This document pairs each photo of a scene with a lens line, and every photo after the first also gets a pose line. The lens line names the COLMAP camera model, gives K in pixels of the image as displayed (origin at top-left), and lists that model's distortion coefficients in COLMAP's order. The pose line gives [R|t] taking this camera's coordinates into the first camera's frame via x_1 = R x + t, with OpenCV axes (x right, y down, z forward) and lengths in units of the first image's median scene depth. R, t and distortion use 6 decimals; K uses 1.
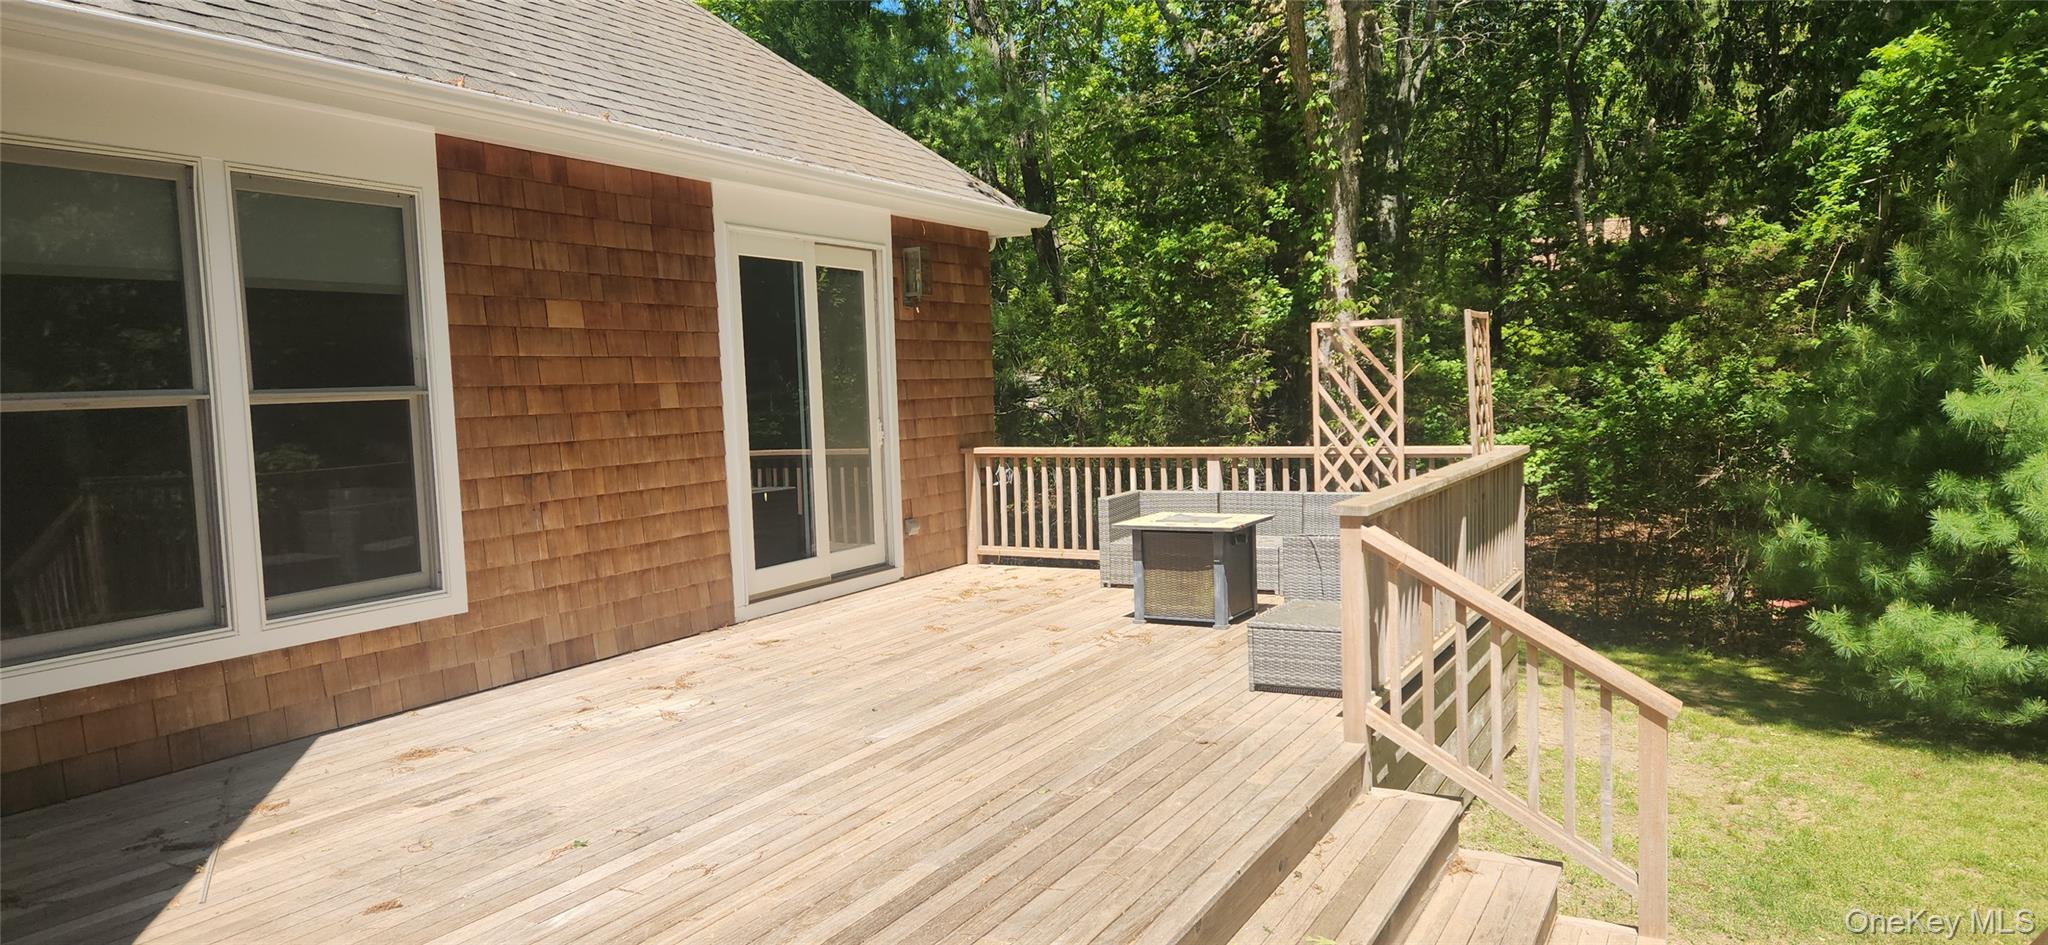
lens RADIAL K [[1320.4, 0, 1056.7], [0, 1320.4, 488.8], [0, 0, 1]] dist [0.111782, -0.098162]
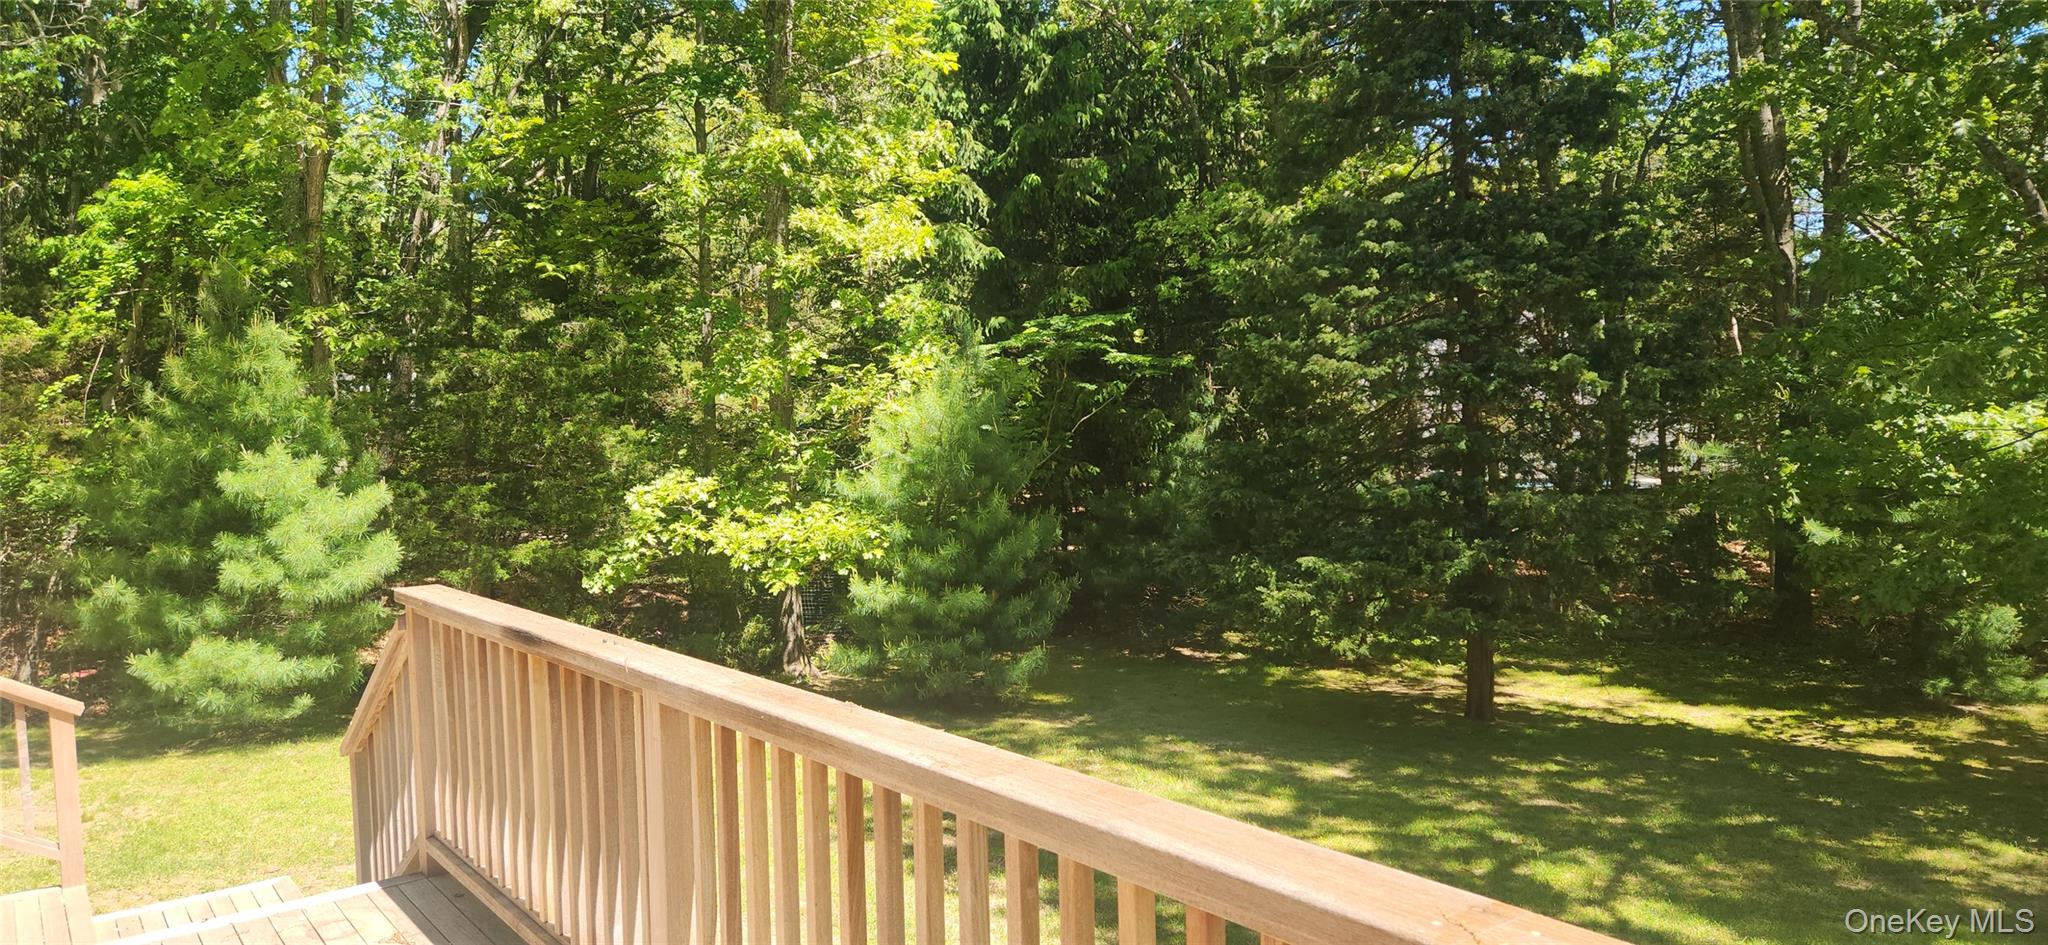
lens RADIAL K [[1320.4, 0, 1056.7], [0, 1320.4, 488.8], [0, 0, 1]] dist [0.111782, -0.098162]
pose [[0.401607, -0.039525, 0.914959, -0.201209], [0.097187, 0.995266, 0.000335, 0.021366], [-0.910641, 0.088788, 0.403547, -0.236523]]
